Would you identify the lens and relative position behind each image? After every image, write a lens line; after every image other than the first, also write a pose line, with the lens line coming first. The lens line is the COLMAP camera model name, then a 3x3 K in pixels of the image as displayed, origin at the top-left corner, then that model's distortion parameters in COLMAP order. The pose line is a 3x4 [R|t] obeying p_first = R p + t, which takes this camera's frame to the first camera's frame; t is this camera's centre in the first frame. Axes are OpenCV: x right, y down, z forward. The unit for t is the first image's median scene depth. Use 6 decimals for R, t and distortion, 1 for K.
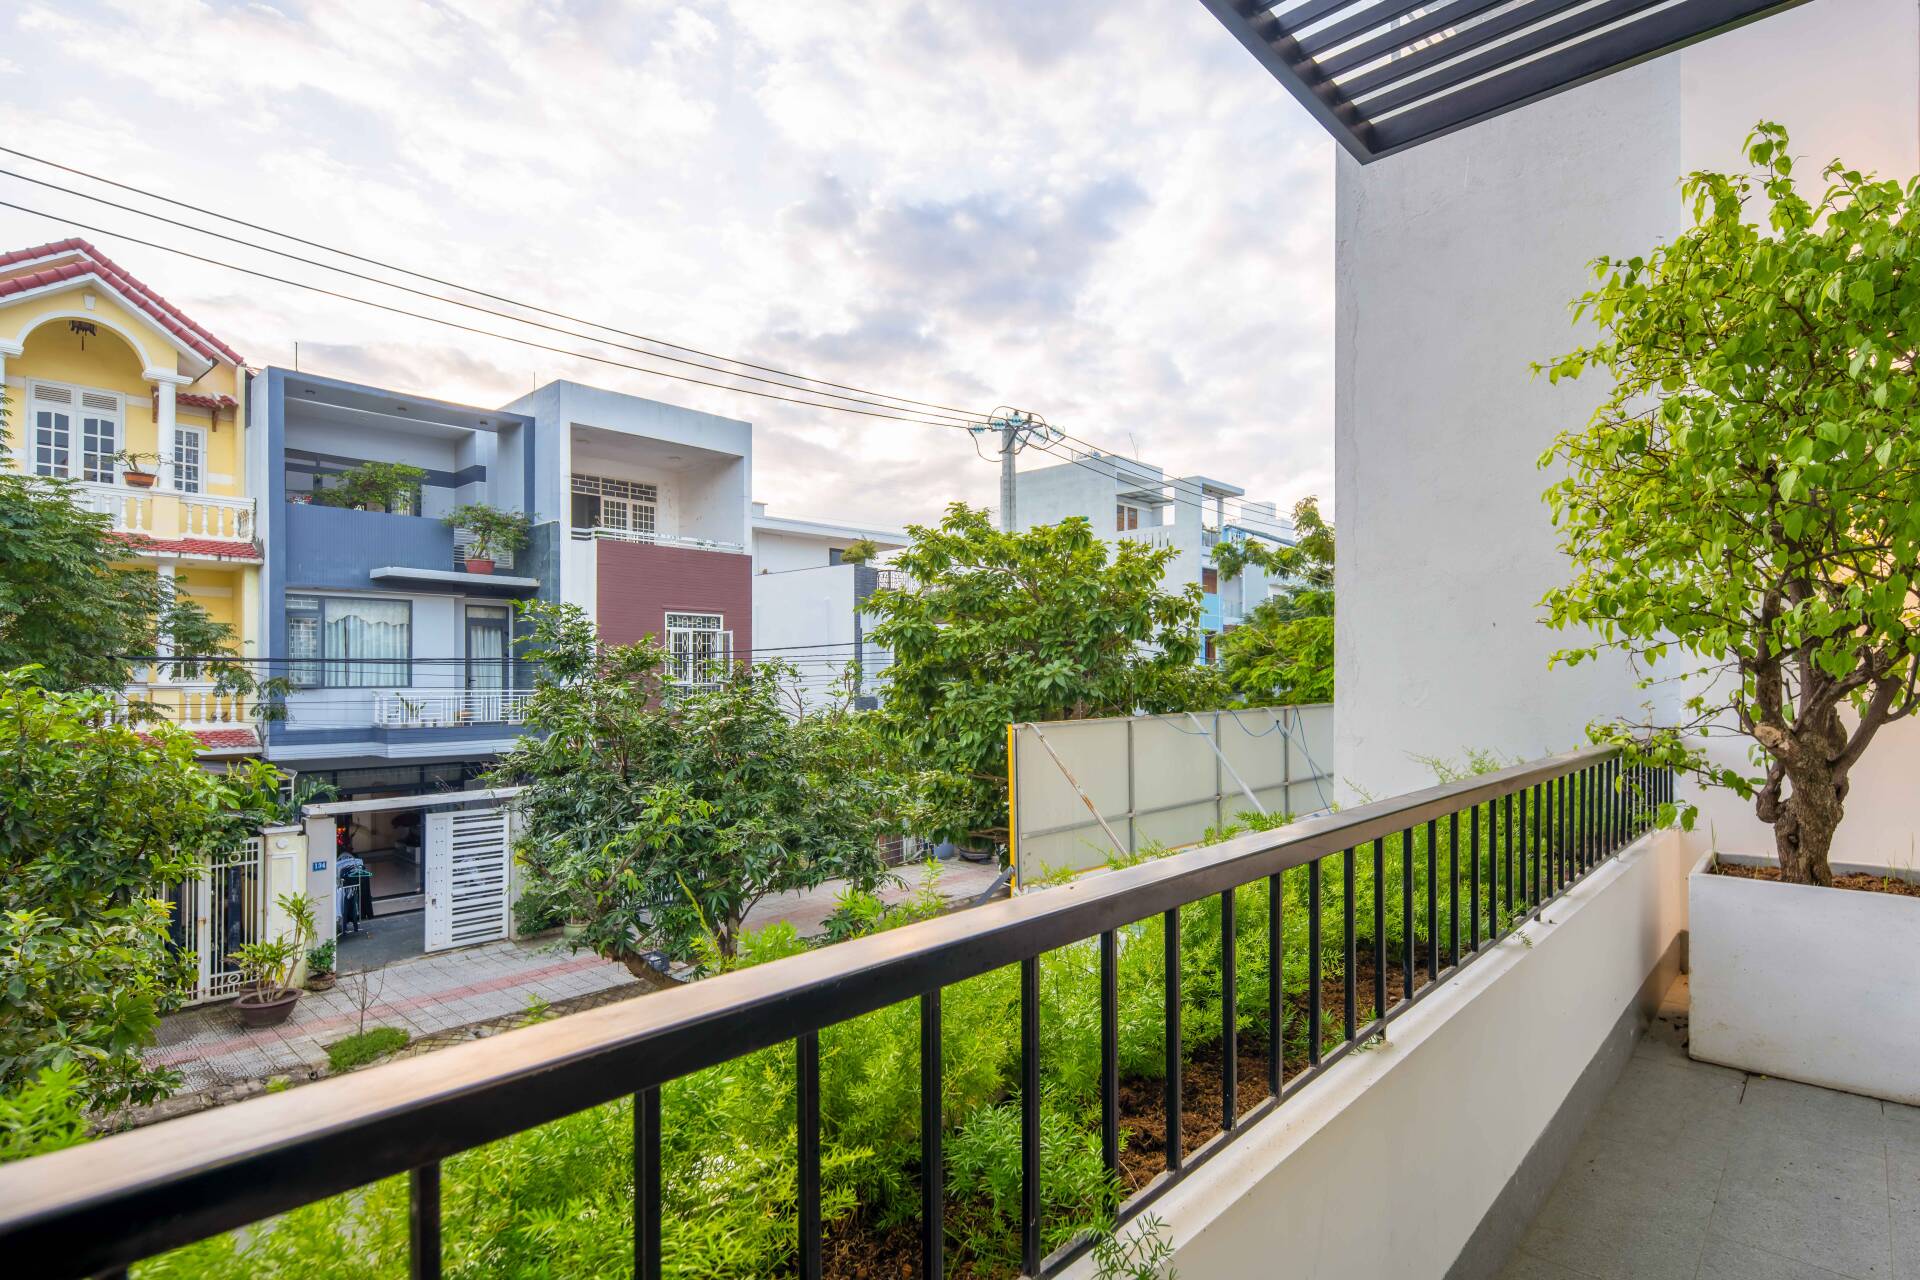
lens RADIAL K [[959.3, 0, 969.0], [0, 959.3, 676.0], [0, 0, 1]] dist [0.002485, 0.000672]
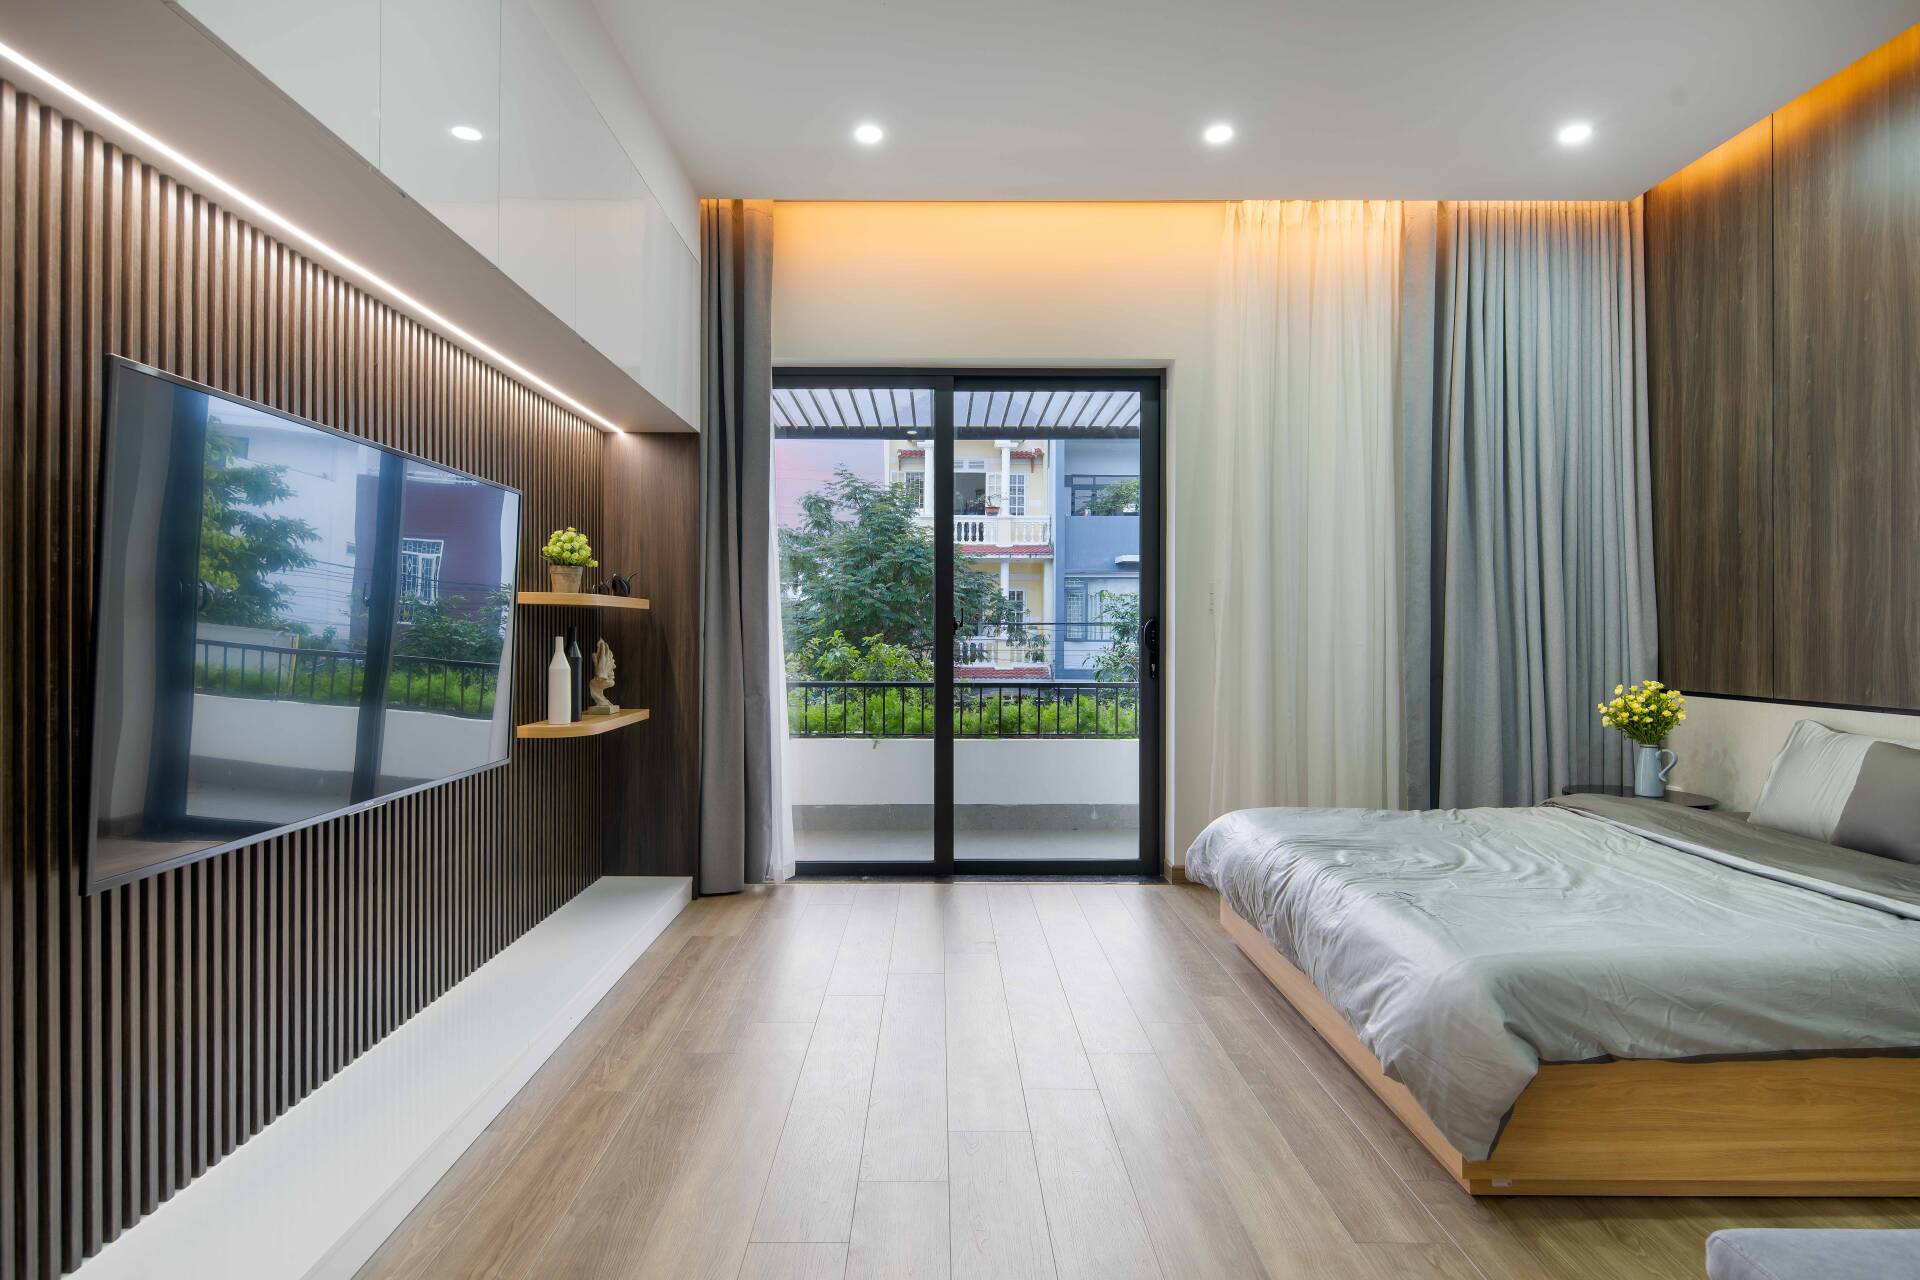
lens RADIAL K [[959.3, 0, 958.8], [0, 959.3, 631.8], [0, 0, 1]] dist [0.002485, 0.000672]
pose [[0.690563, 0.003425, -0.723265, 0.249364], [-0.001707, 0.999994, 0.003105, -0.005816], [0.723271, -0.000910, 0.690564, -0.145192]]
